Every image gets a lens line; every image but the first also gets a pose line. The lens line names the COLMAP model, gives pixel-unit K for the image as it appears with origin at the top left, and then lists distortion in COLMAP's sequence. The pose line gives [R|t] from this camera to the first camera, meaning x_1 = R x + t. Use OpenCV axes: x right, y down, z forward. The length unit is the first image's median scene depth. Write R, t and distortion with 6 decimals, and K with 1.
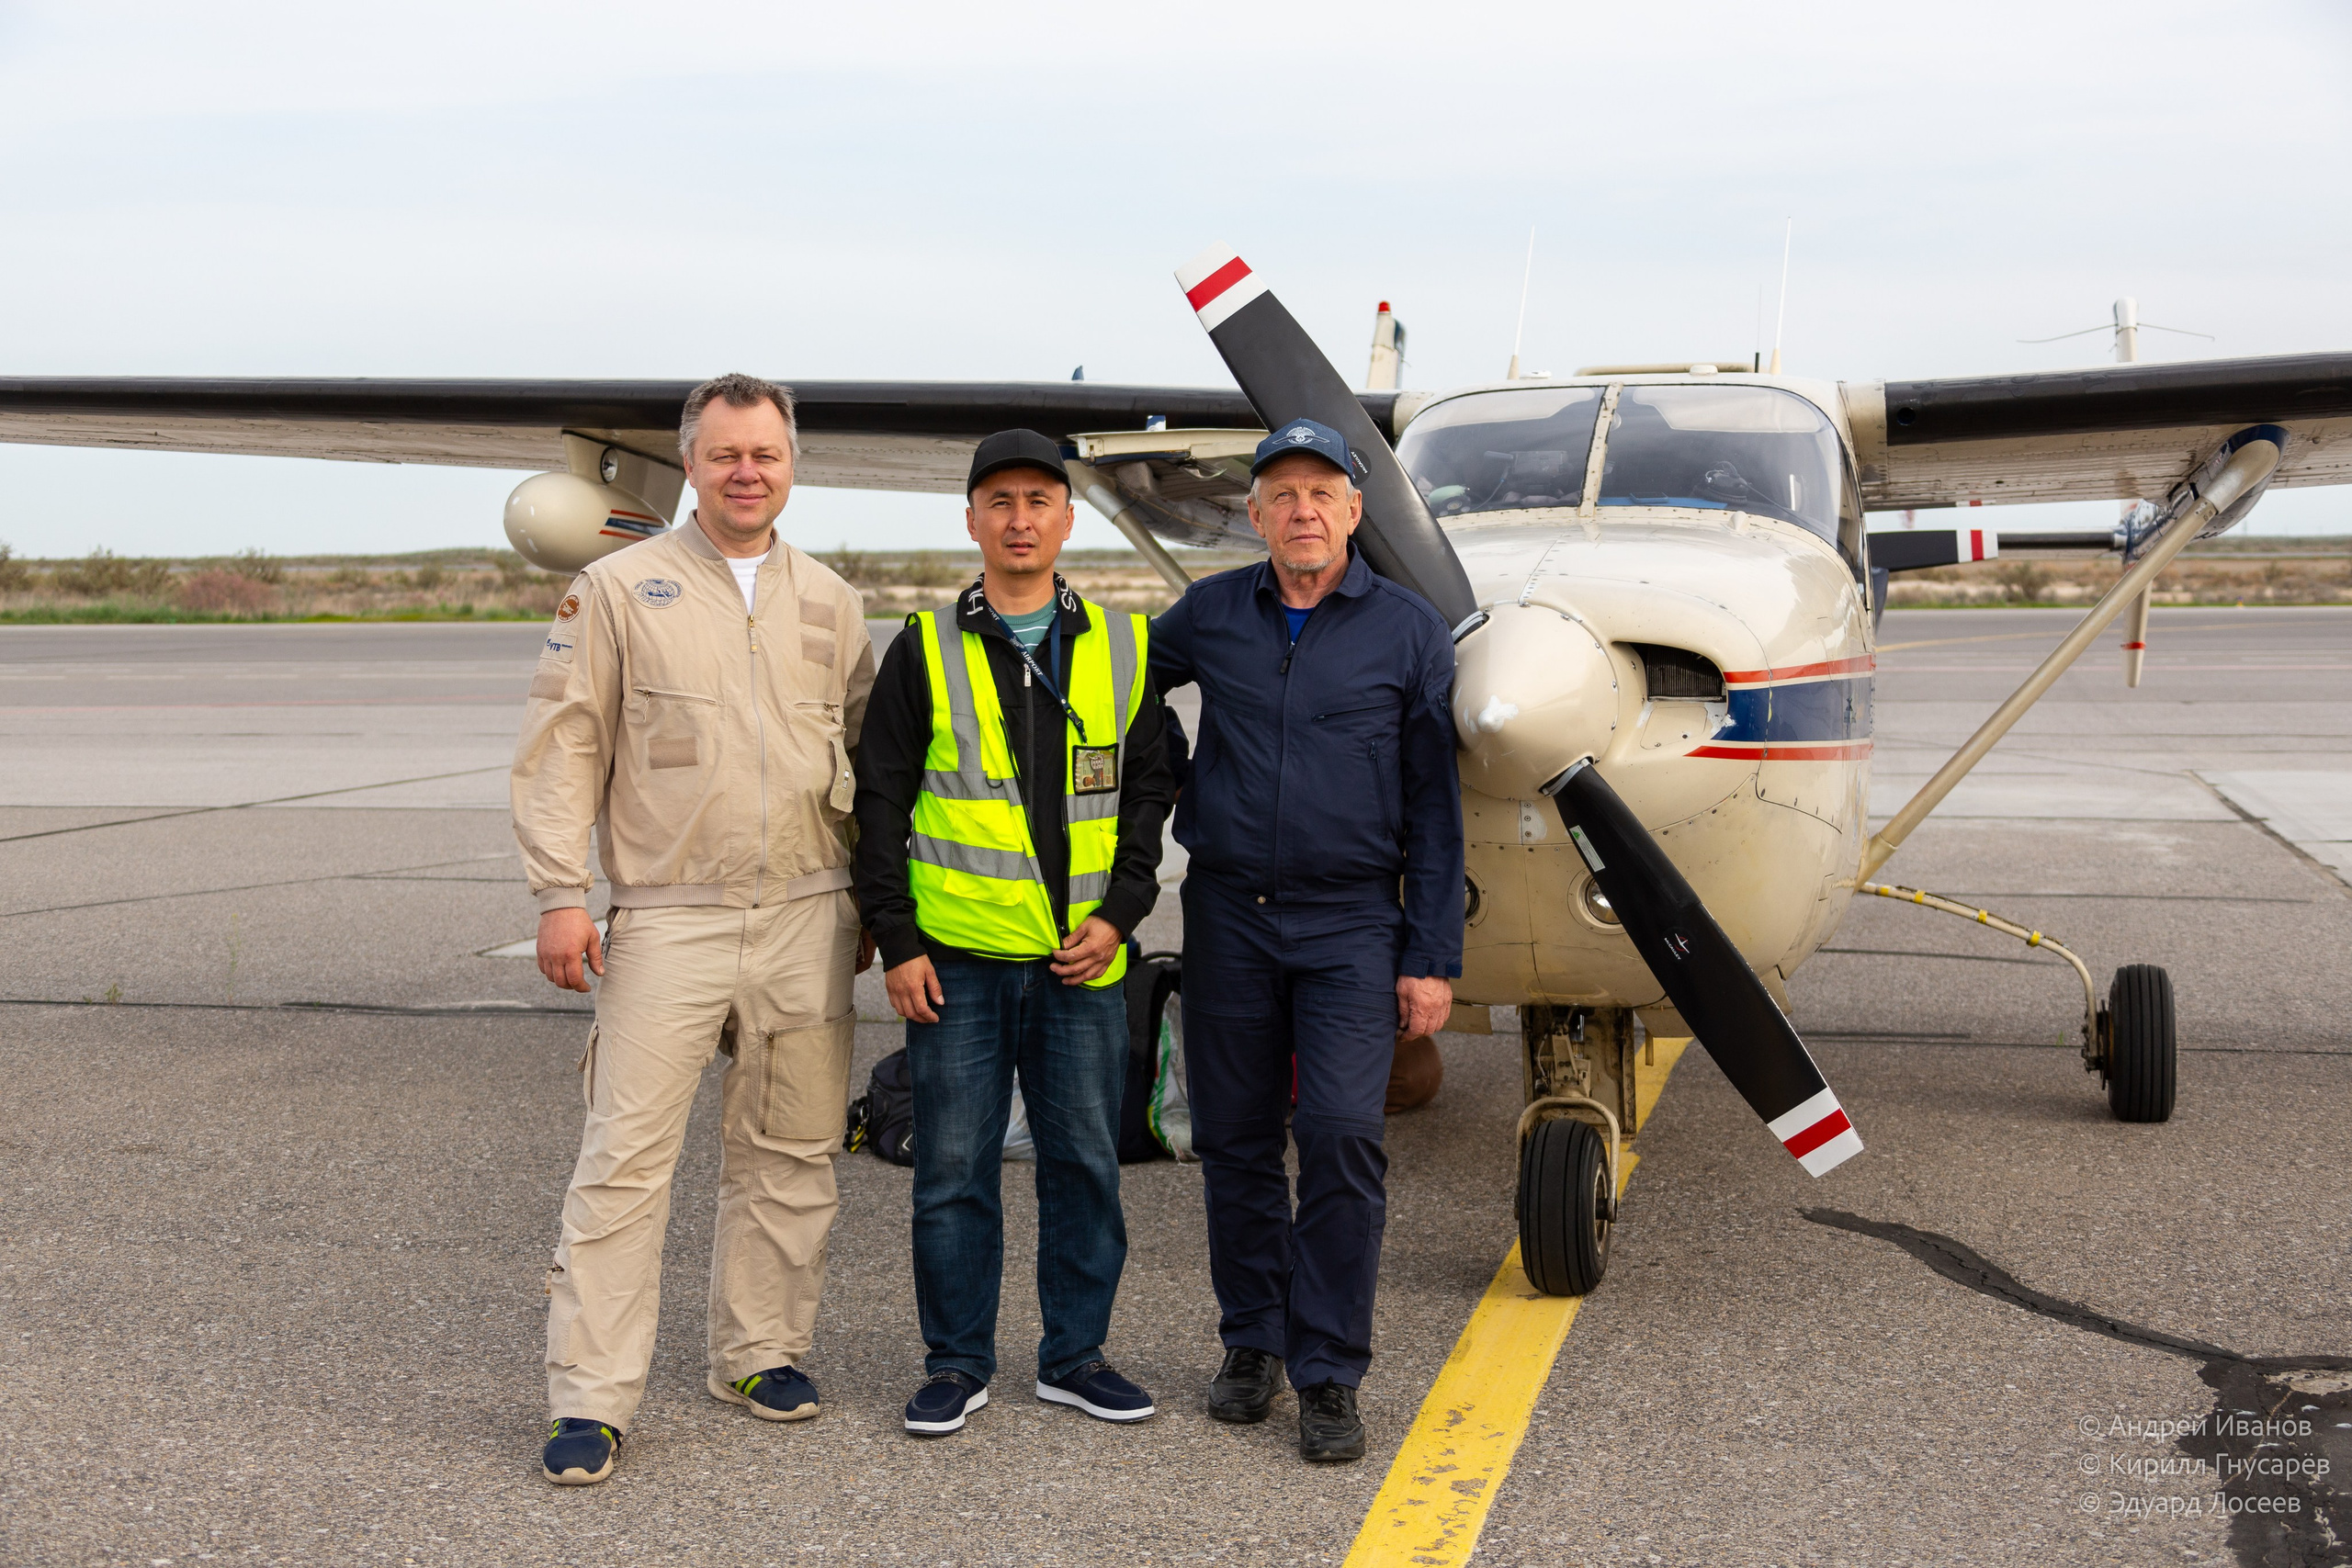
lens RADIAL K [[3237.1, 0, 1176.0], [0, 3237.1, 784.0], [0, 0, 1]] dist [-0.025356, -0.063037]
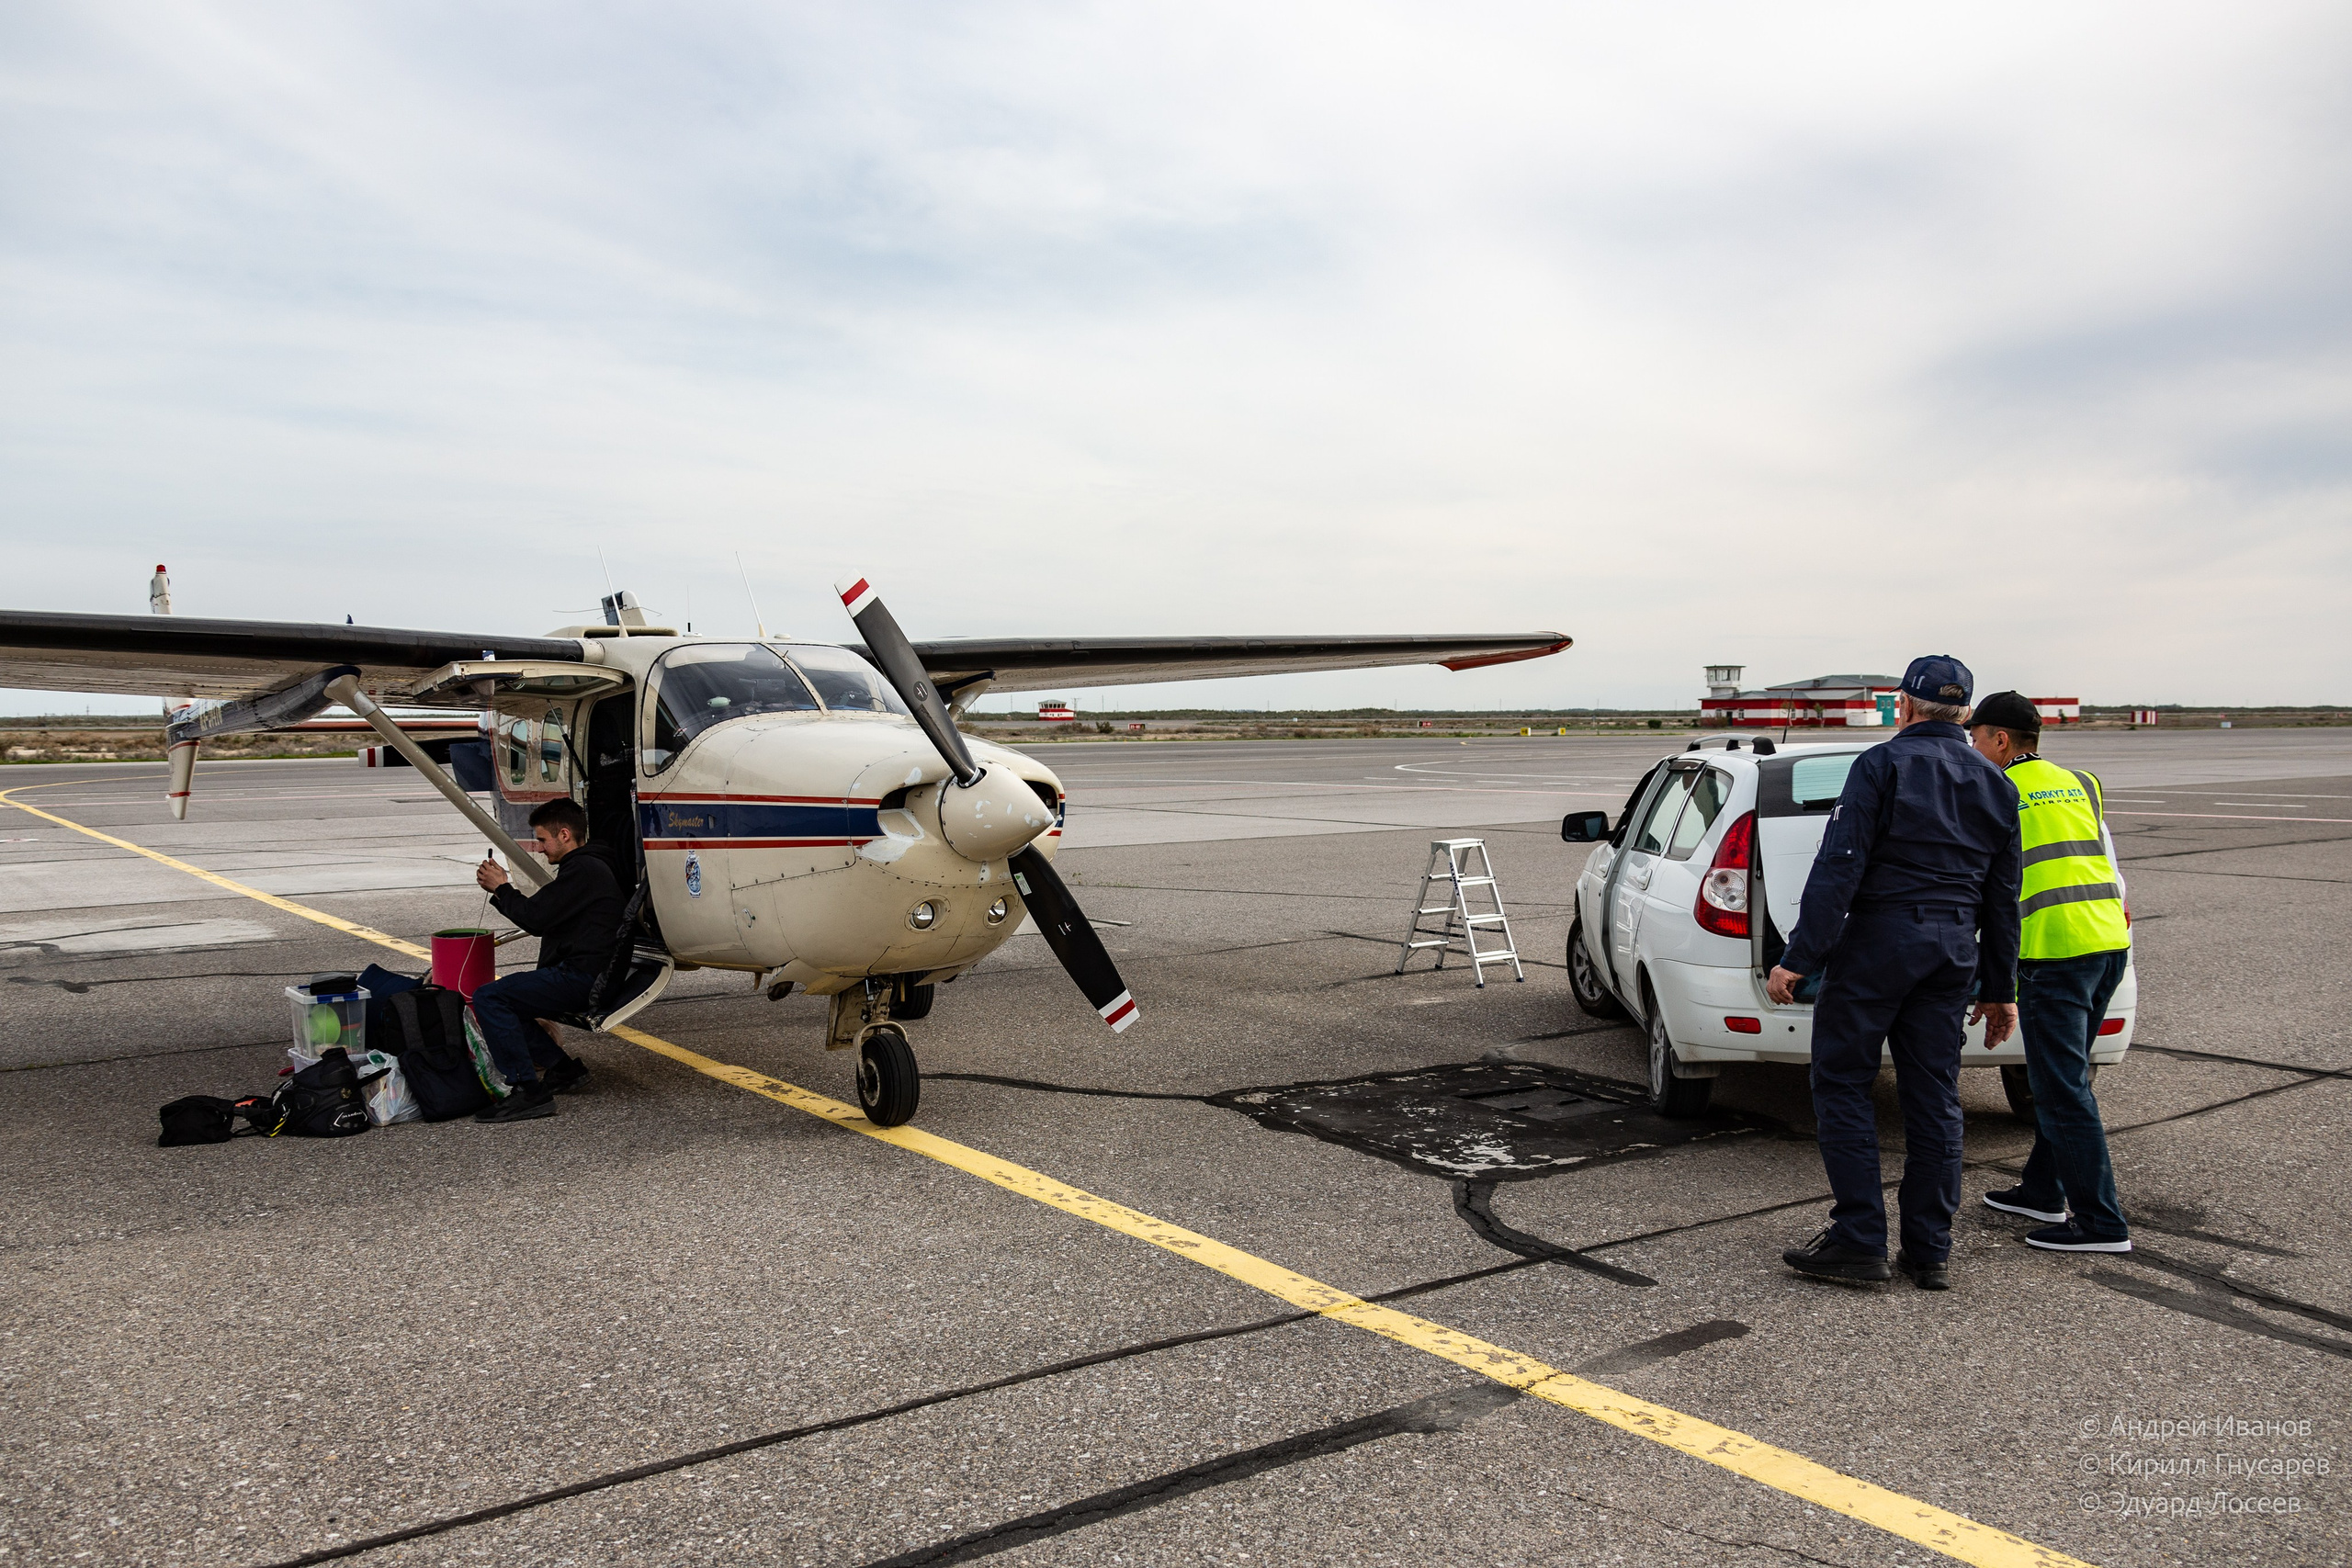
lens RADIAL K [[1898.9, 0, 1176.0], [0, 1898.9, 784.0], [0, 0, 1]] dist [0.010780, 0.003134]
pose [[0.676021, -0.021190, 0.736577, -0.613670], [0.051691, 0.998488, -0.018717, -0.013197], [-0.735067, 0.050727, 0.676094, 0.119910]]
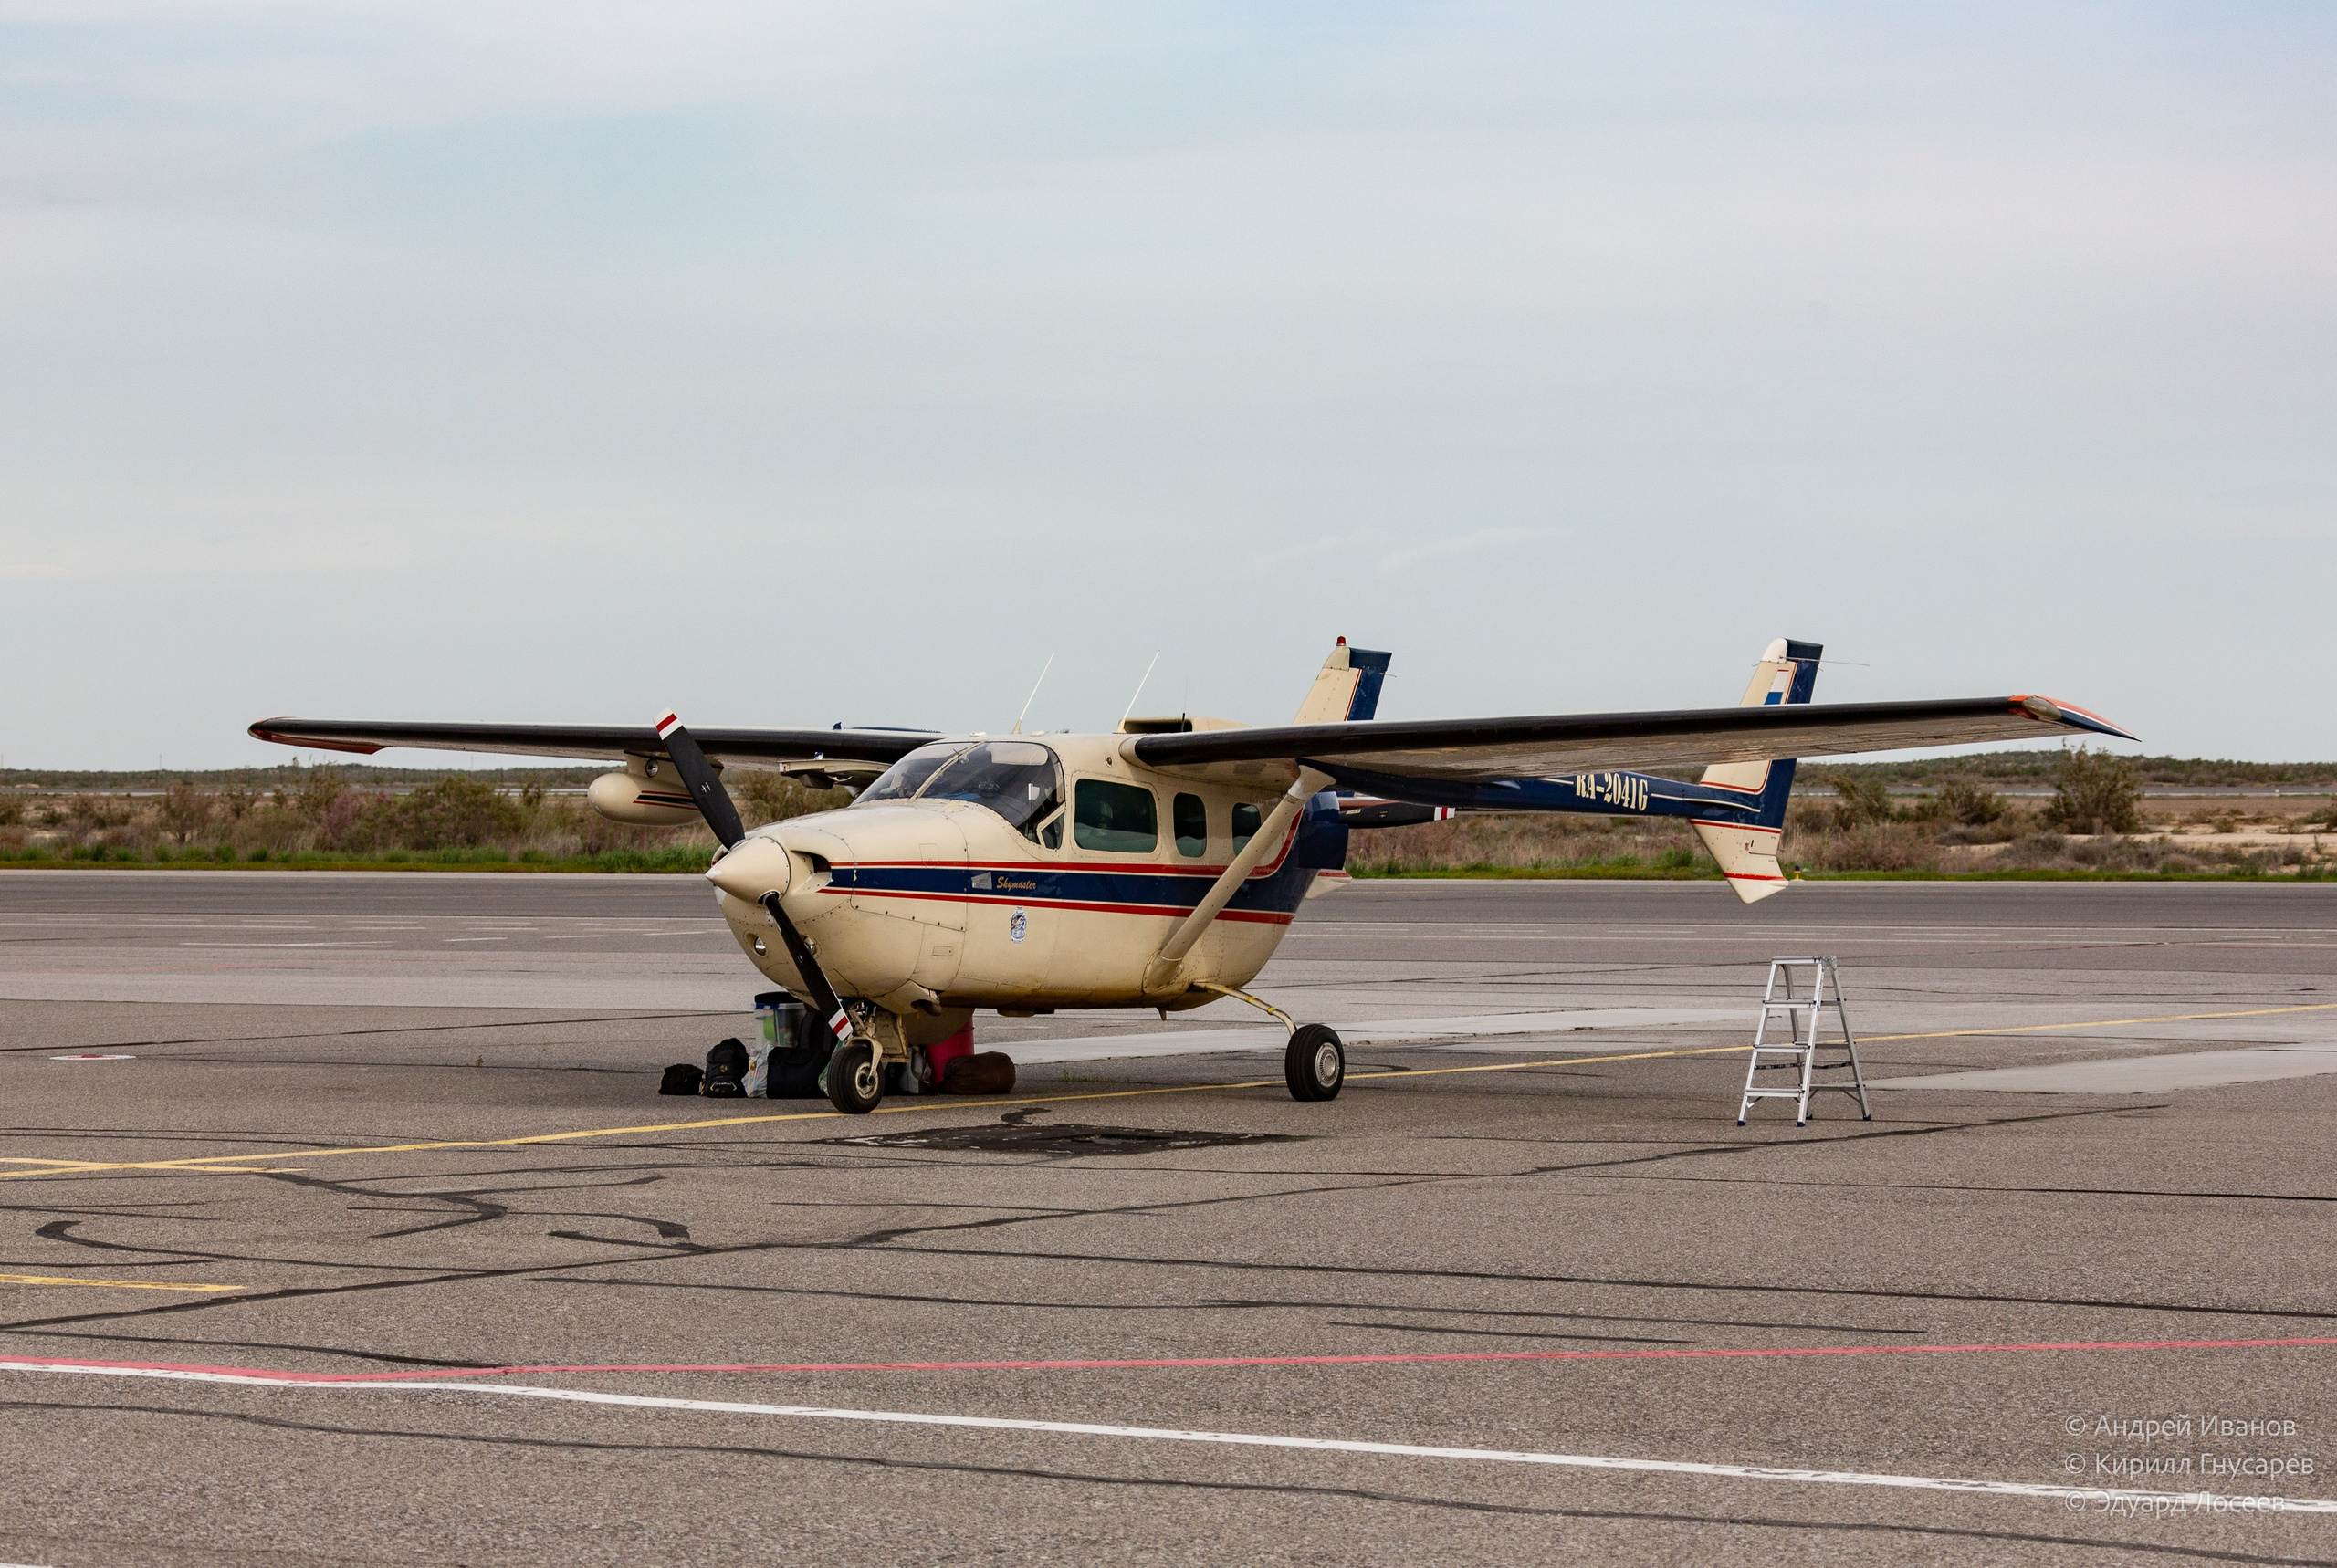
lens RADIAL K [[5740.7, 0, 1168.5], [0, 5740.7, 784.0], [0, 0, 1]] dist [-0.271202, 0.023092]
pose [[0.940656, 0.001942, -0.339356, 1.950765], [-0.024945, 0.997674, -0.063436, 0.188158], [0.338443, 0.068137, 0.938517, -3.256485]]
